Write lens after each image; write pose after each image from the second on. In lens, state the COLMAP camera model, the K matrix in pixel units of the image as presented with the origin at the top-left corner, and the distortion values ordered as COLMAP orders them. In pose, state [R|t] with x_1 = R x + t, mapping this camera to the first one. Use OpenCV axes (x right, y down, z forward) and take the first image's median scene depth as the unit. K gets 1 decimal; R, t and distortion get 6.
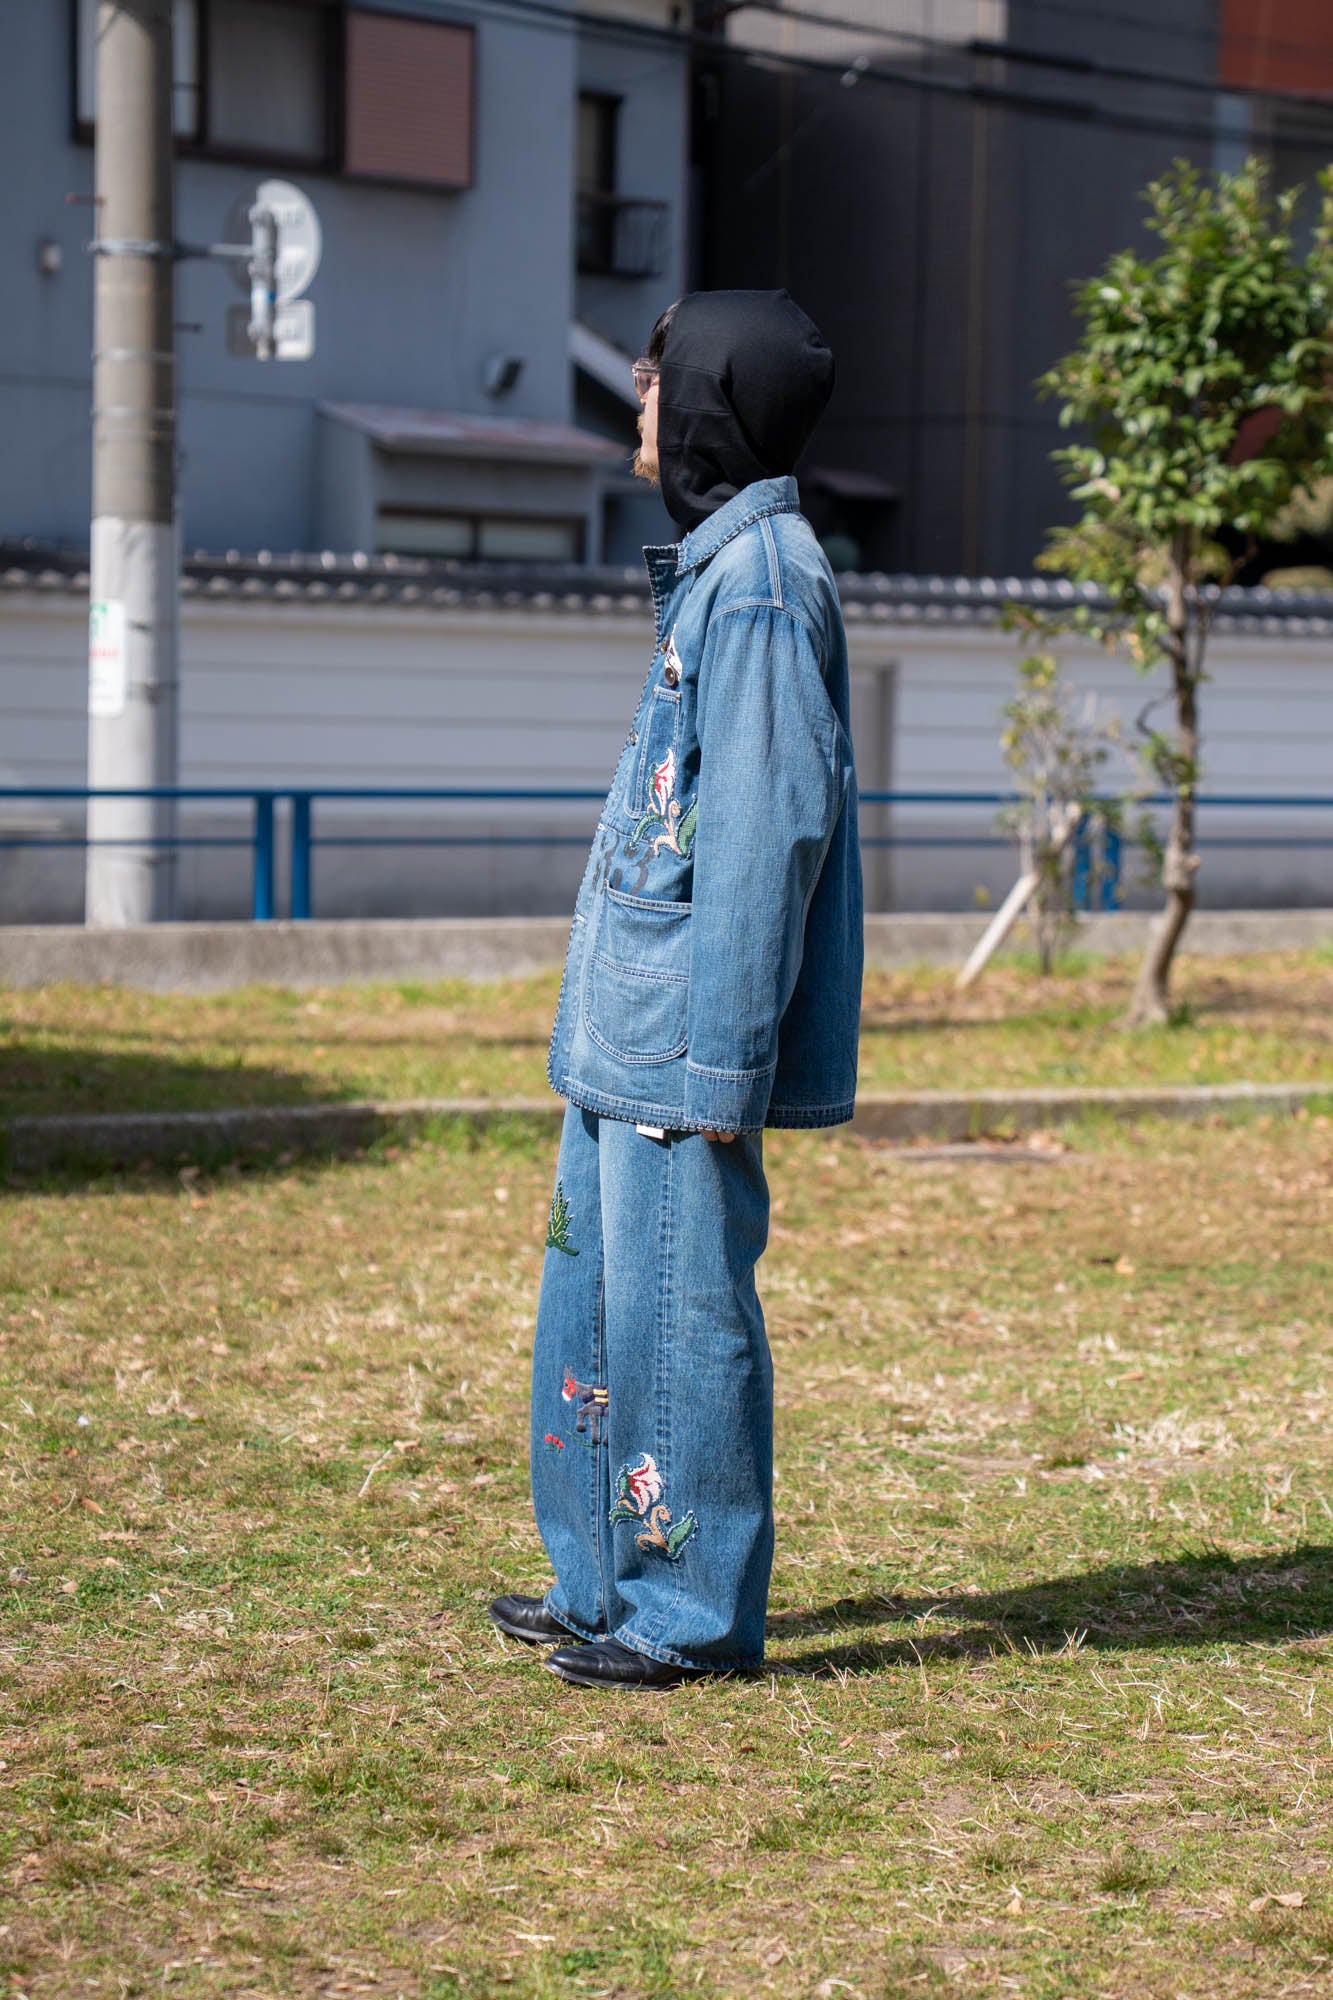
lens RADIAL K [[5157.3, 0, 704.3], [0, 5157.3, 941.7], [0, 0, 1]] dist [0.293252, 0.499097]
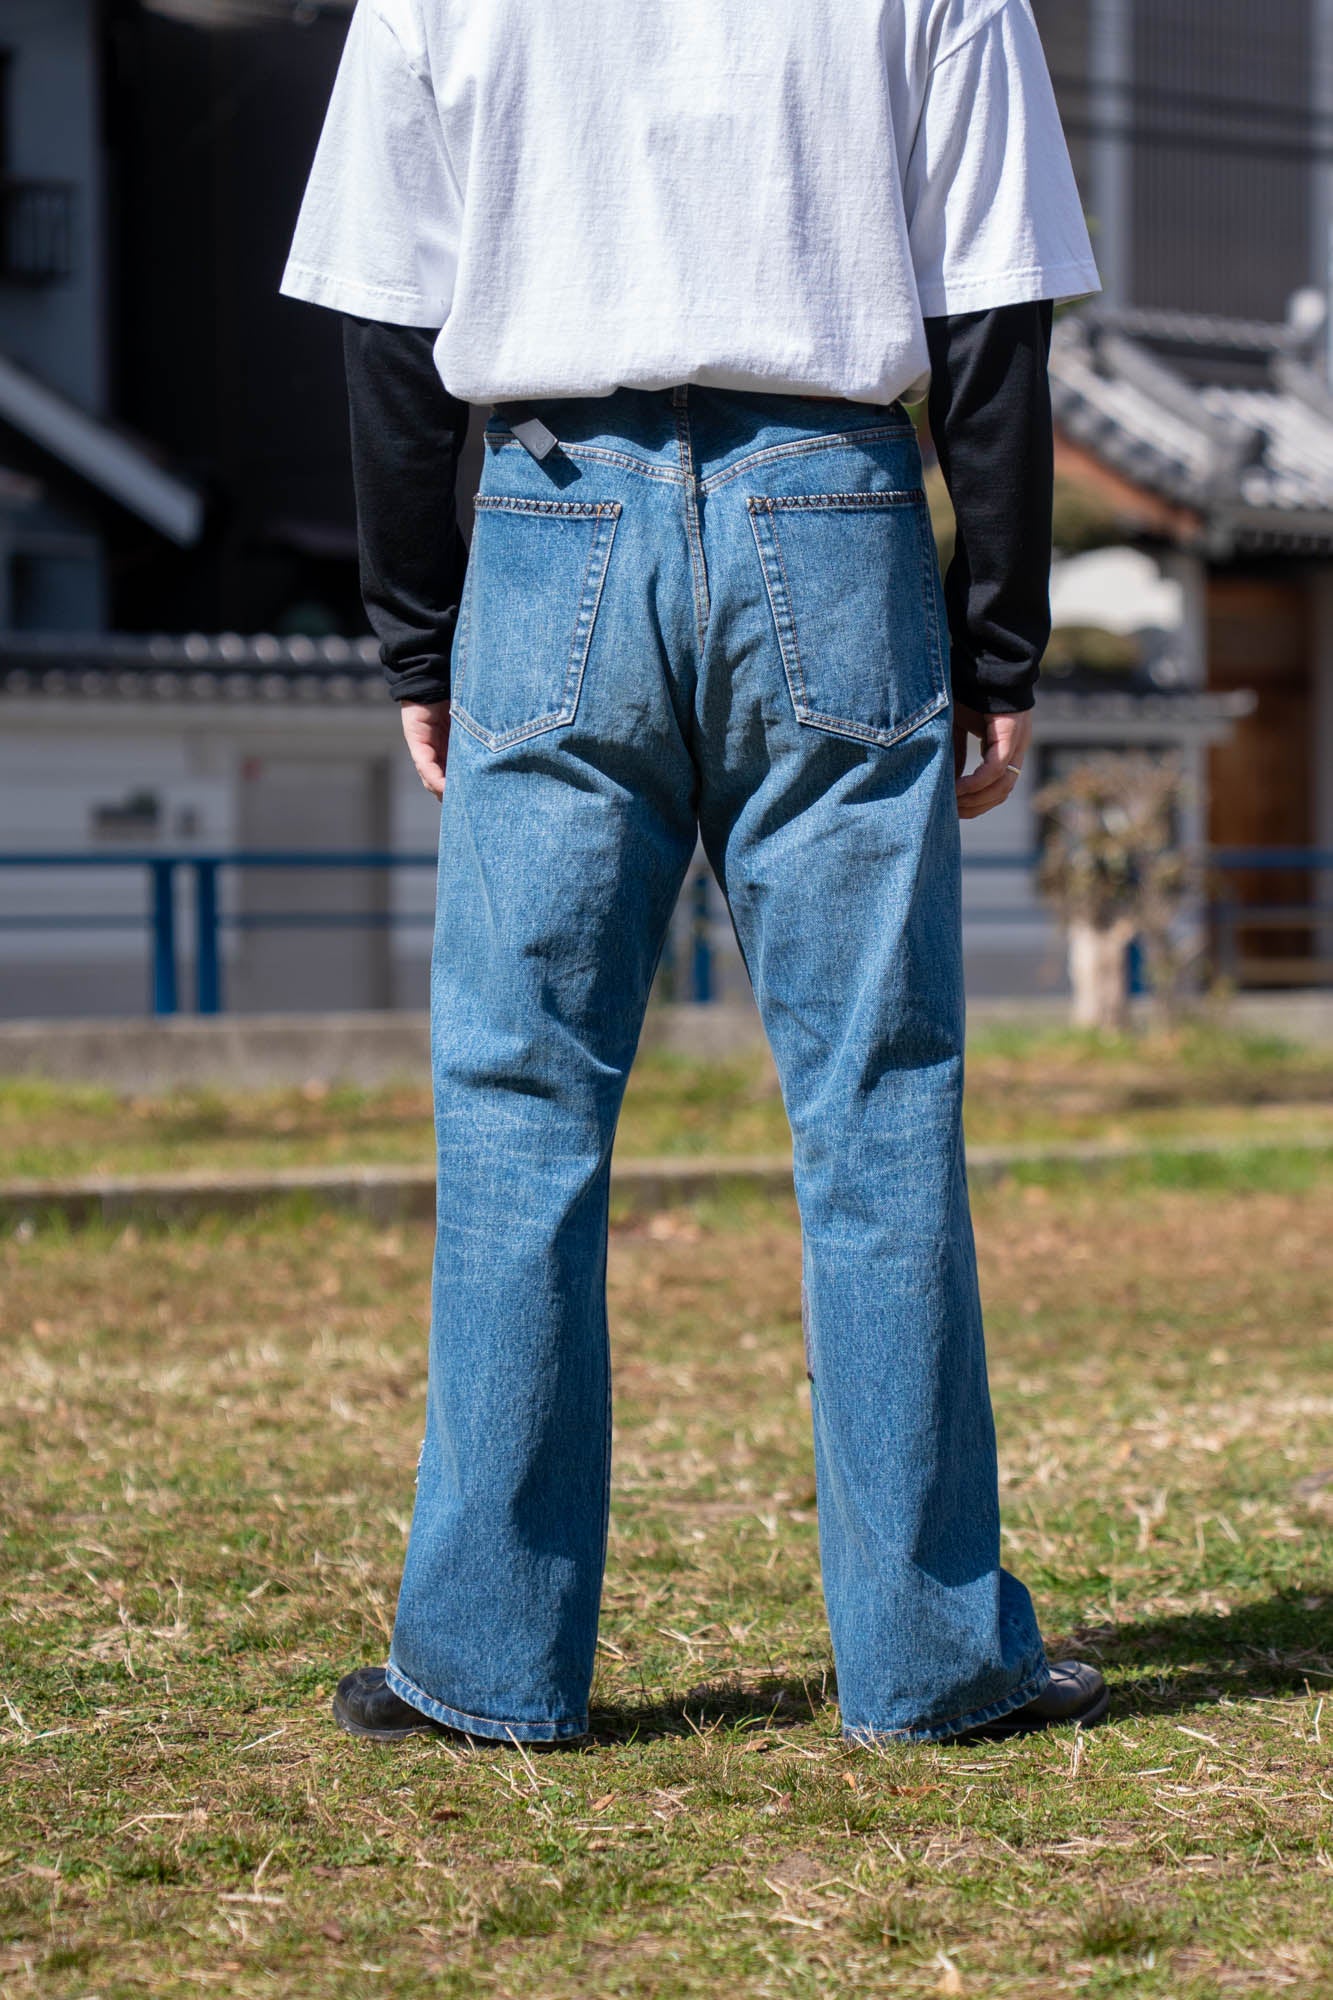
lens RADIAL K [[6156.6, 0, 730.4], [0, 6156.6, 938.0], [0, 0, 1]] dist [0.353604, -0.116617]
pose [[0.994398, -0.032005, 0.100734, -0.030133], [0.037120, 0.998093, -0.049319, 0.093238], [-0.098964, 0.052782, 0.993690, 0.274116]]
